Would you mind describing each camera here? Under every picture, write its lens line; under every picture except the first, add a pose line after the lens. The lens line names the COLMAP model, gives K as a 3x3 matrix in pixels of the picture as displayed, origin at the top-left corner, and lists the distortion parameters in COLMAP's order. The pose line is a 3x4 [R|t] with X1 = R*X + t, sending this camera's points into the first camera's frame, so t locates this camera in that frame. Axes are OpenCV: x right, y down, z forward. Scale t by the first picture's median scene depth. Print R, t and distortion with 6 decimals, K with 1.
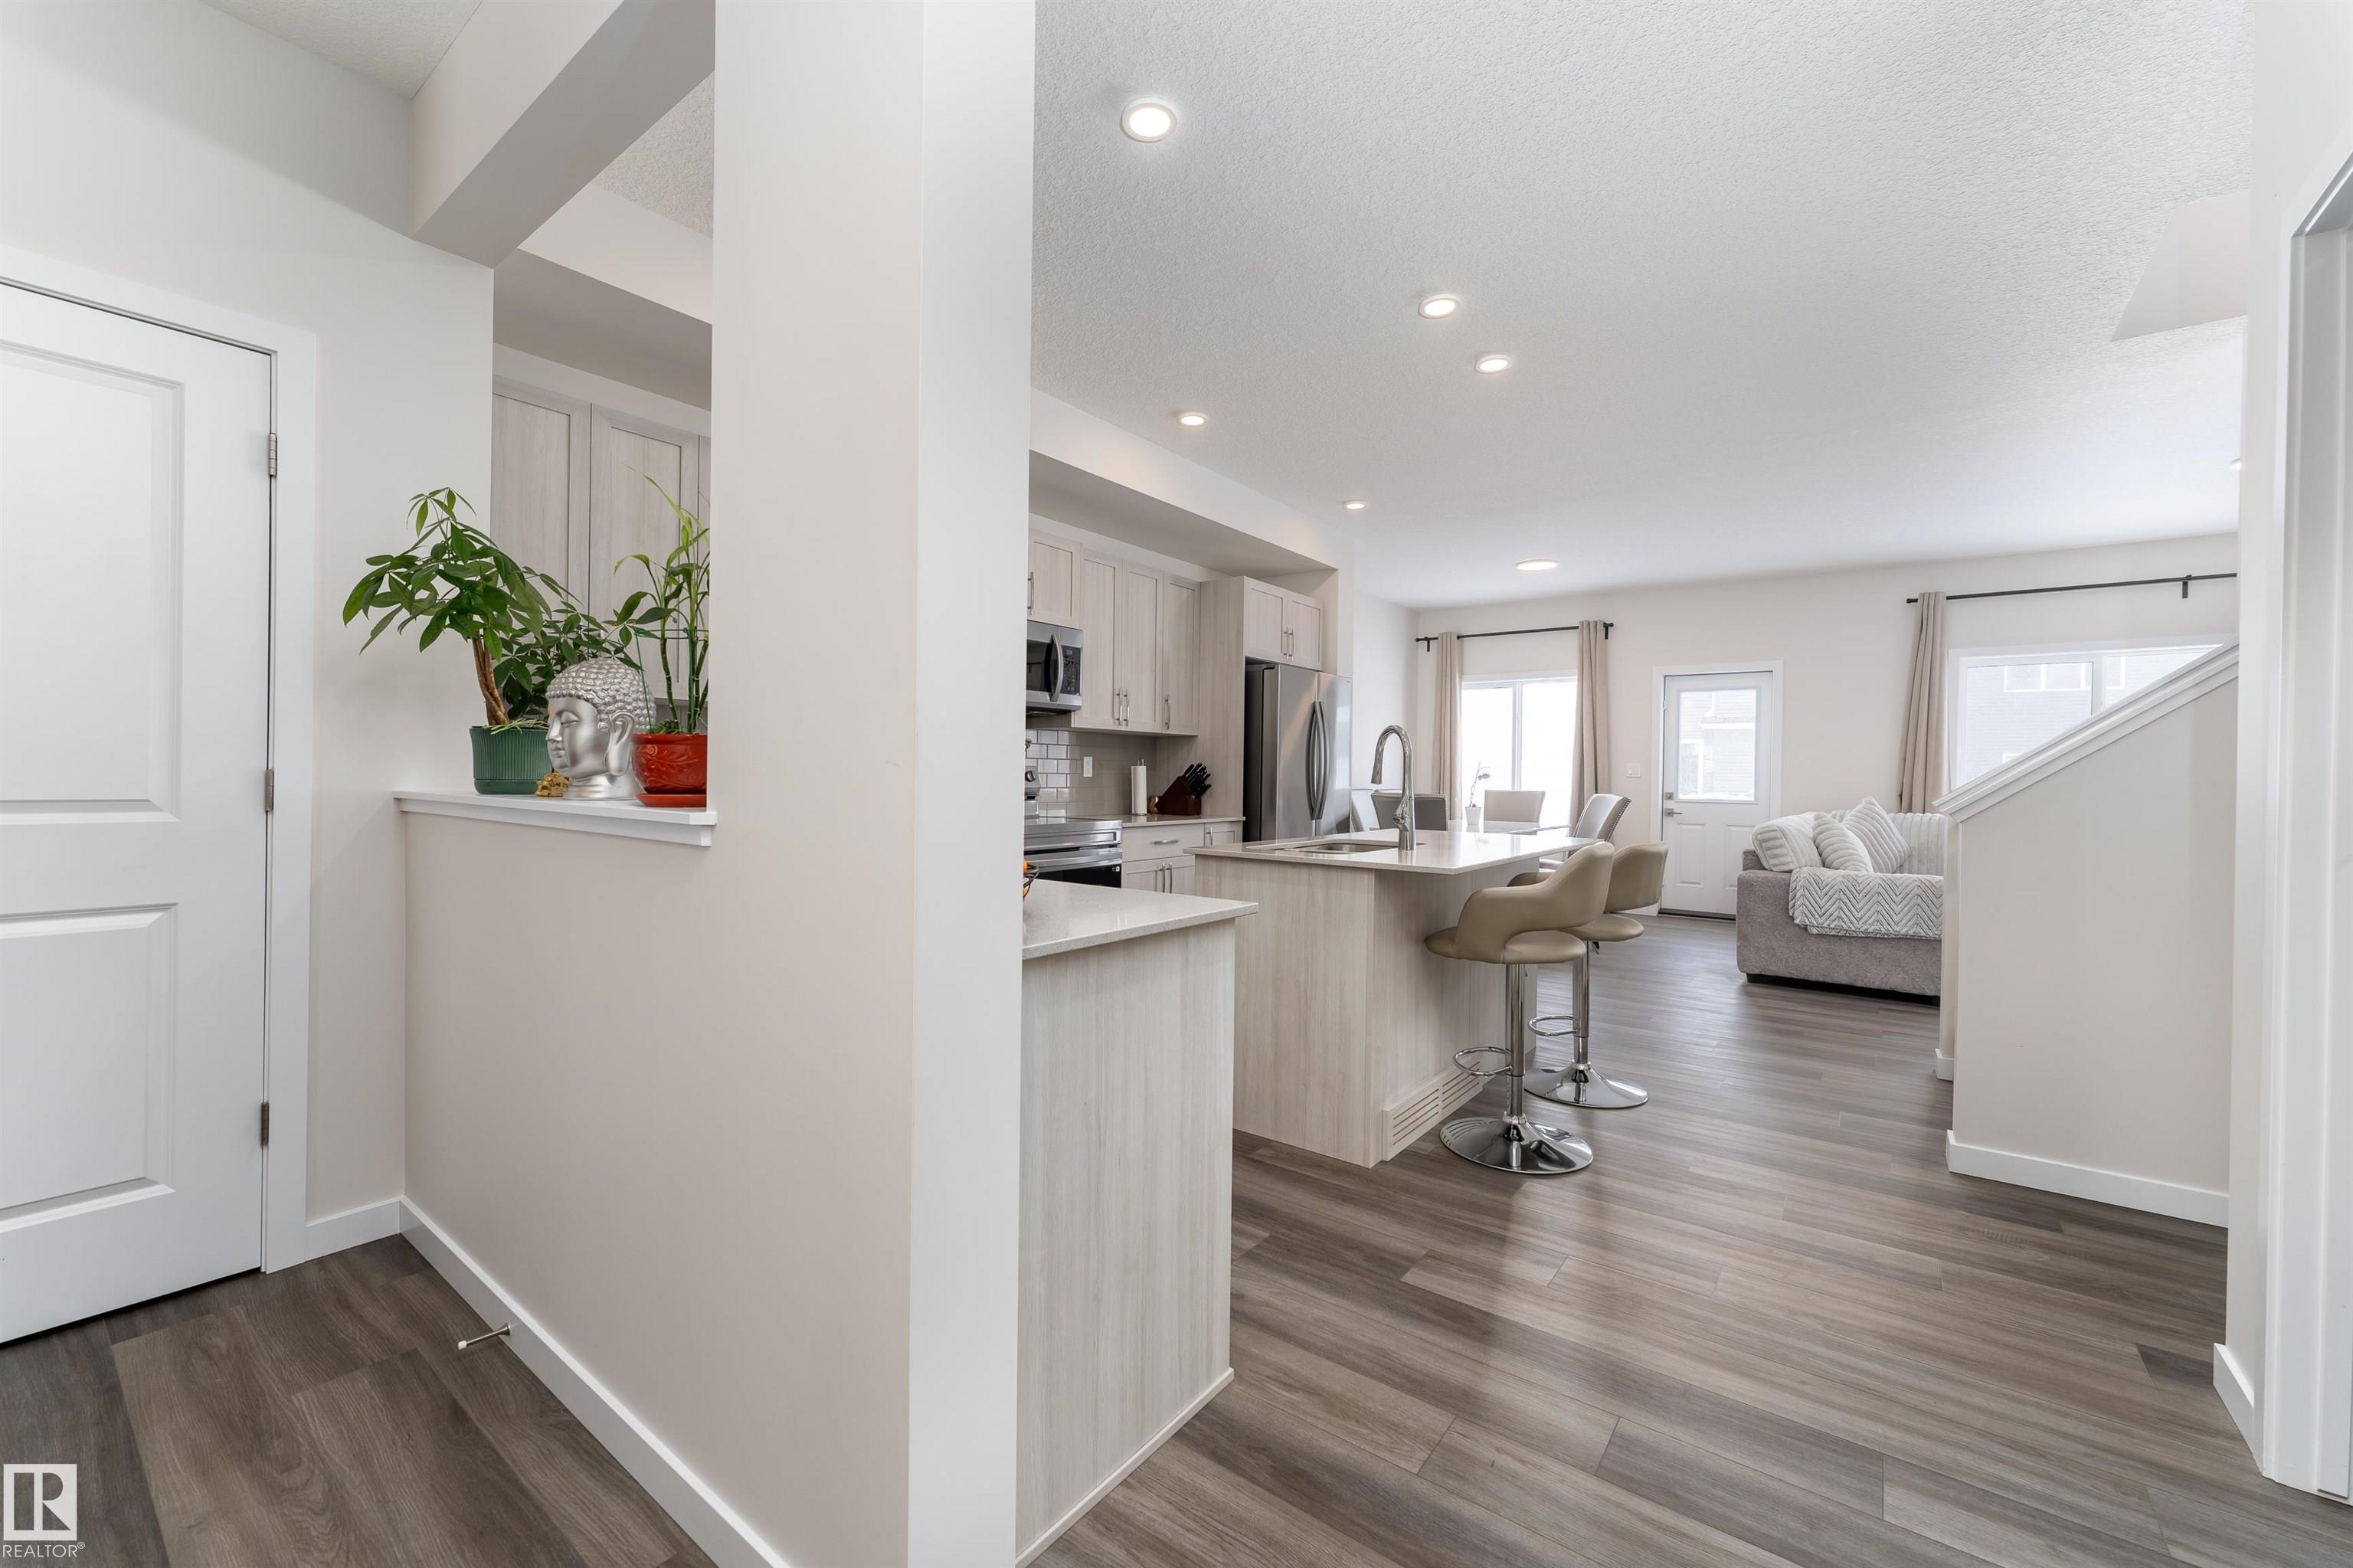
lens RADIAL K [[956.0, 0, 1170.8], [0, 956.0, 777.9], [0, 0, 1]] dist [-0.000251, 0.000804]
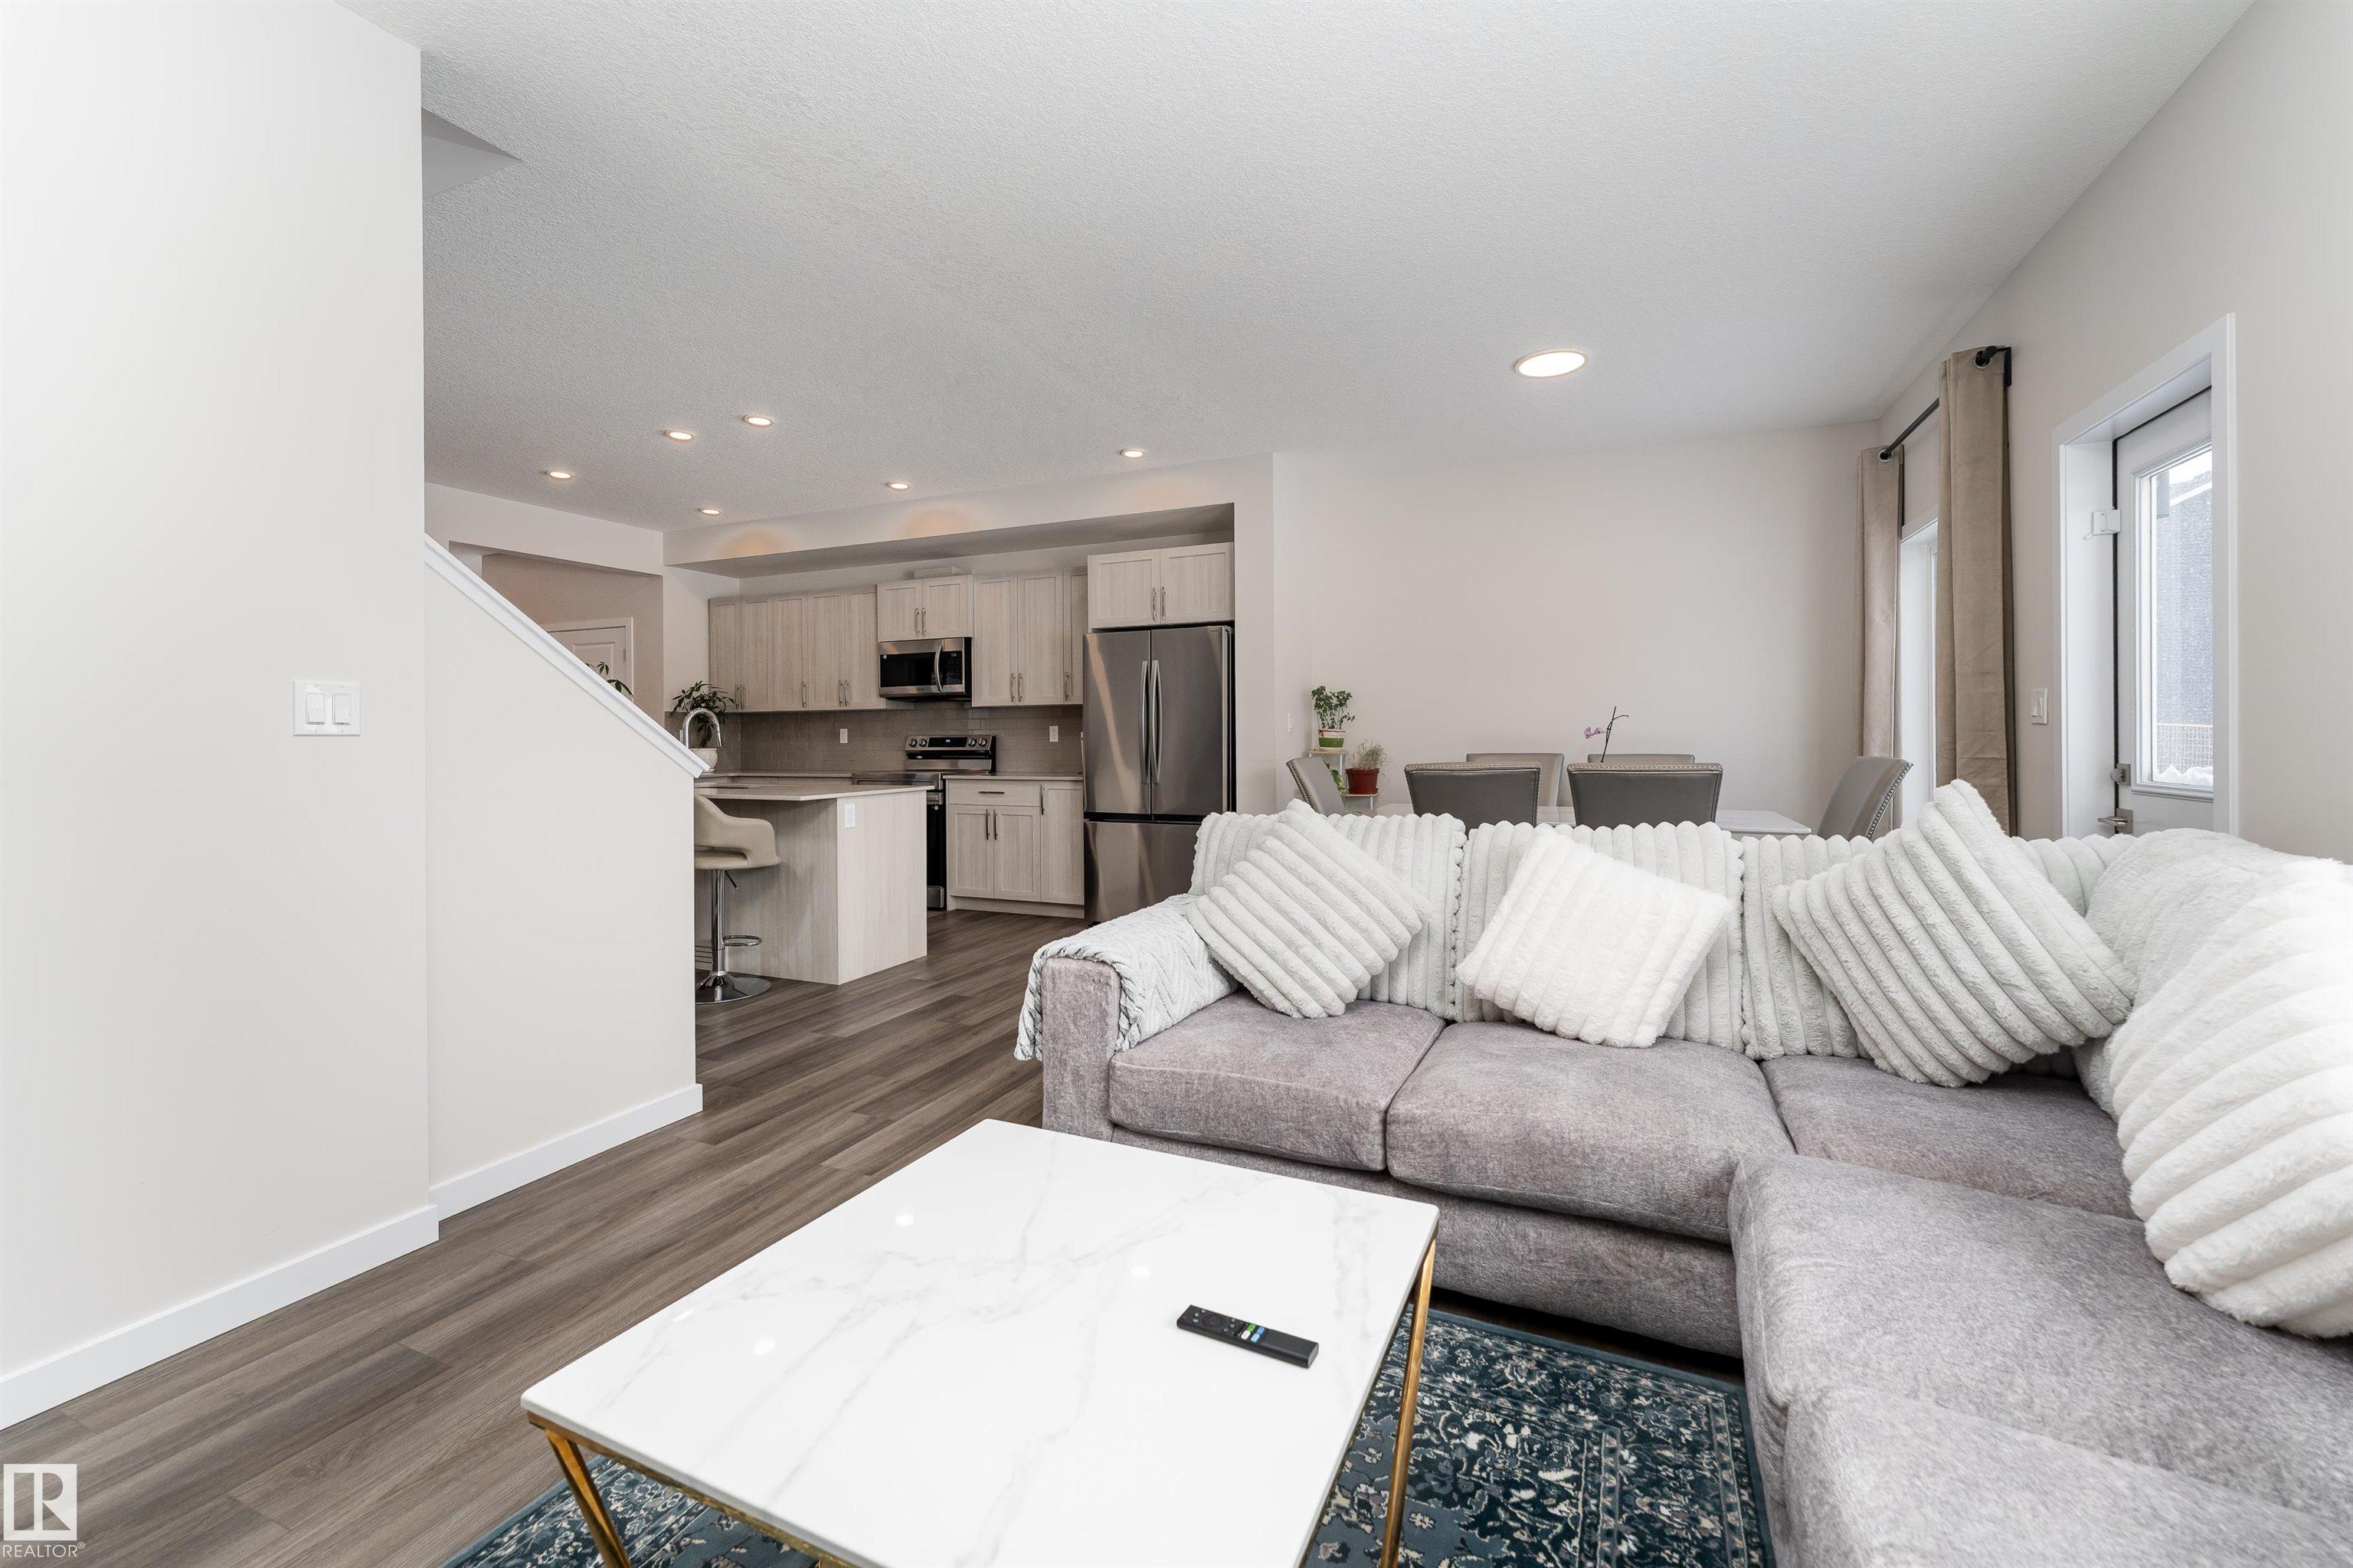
lens RADIAL K [[956.0, 0, 1188.4], [0, 956.0, 730.1], [0, 0, 1]] dist [-0.000251, 0.000804]
pose [[0.241804, -0.021389, -0.970089, 1.156268], [0.008651, 0.999765, -0.019887, 0.010374], [0.970287, -0.003583, 0.241932, 0.842848]]
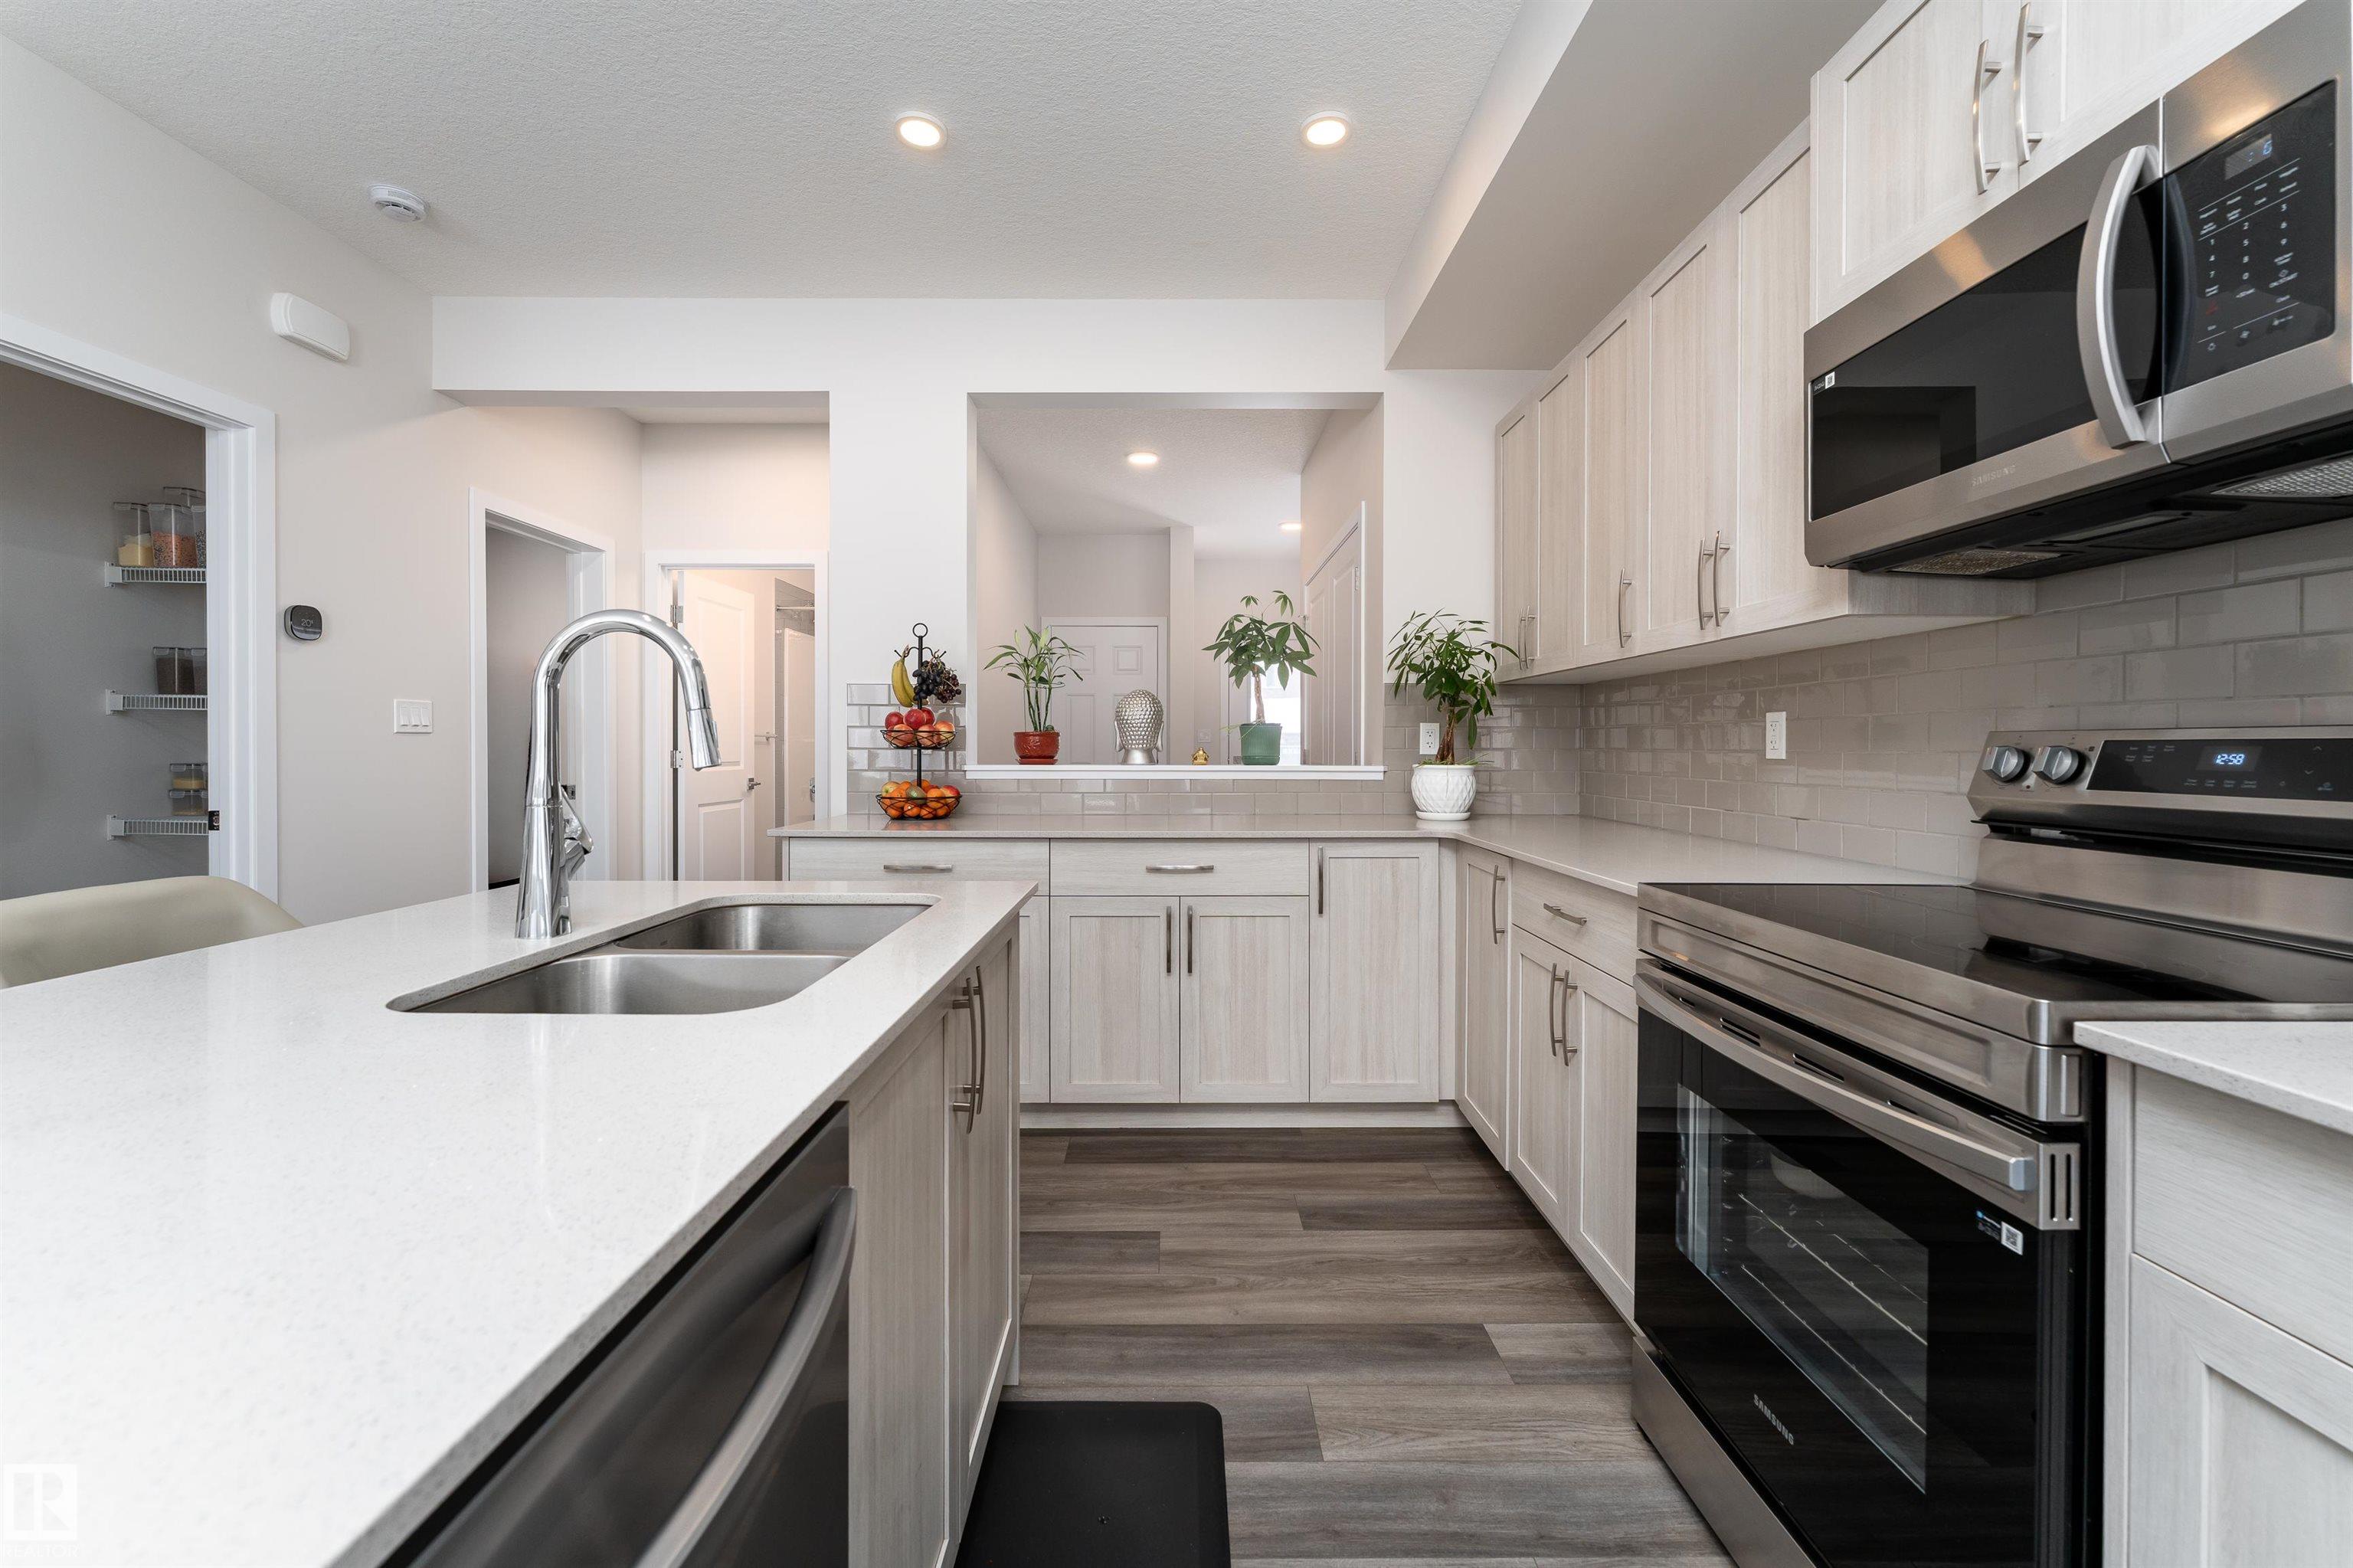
lens RADIAL K [[956.0, 0, 1169.9], [0, 956.0, 755.2], [0, 0, 1]] dist [-0.000251, 0.000804]
pose [[-0.800060, -0.010804, -0.599822, 0.169220], [-0.016109, 0.999864, 0.003478, -0.001443], [0.599703, 0.012446, -0.800126, 0.870994]]
